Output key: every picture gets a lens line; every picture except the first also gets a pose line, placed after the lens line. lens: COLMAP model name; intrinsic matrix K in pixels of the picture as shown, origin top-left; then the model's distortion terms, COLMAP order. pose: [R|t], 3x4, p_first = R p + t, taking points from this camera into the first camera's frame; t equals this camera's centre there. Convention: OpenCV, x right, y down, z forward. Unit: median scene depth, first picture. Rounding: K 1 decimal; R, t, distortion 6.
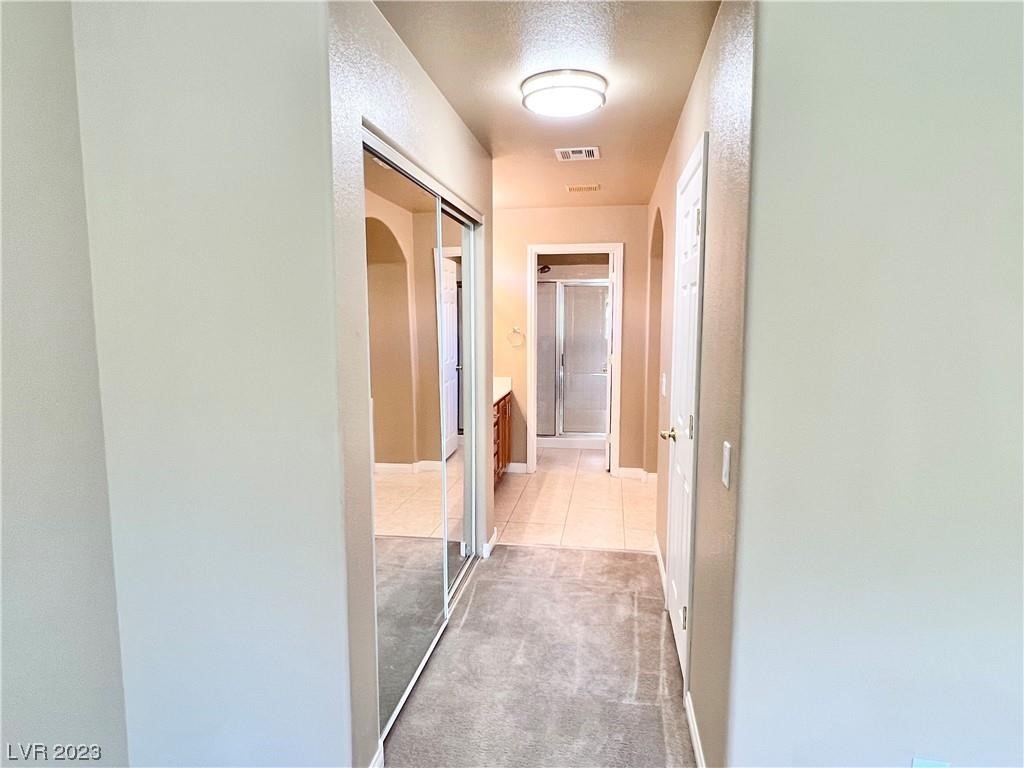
lens RADIAL K [[627.7, 0, 512.0], [0, 627.7, 384.0], [0, 0, 1]] dist [0.000658, 0.000181]
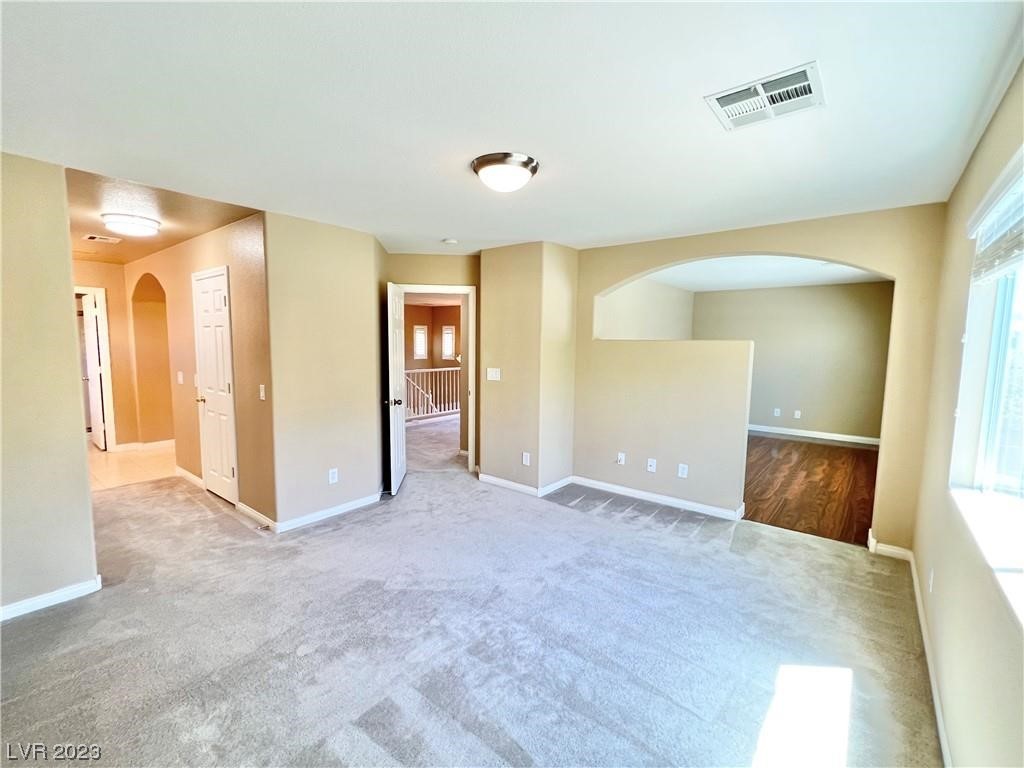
lens RADIAL K [[451.6, 0, 512.0], [0, 451.6, 384.0], [0, 0, 1]] dist [0.000302, 0.000019]
pose [[0.496021, -0.084258, 0.864213, -0.502347], [0.088358, 0.995012, 0.046297, 0.052777], [-0.863803, 0.053396, 0.500992, -0.589358]]
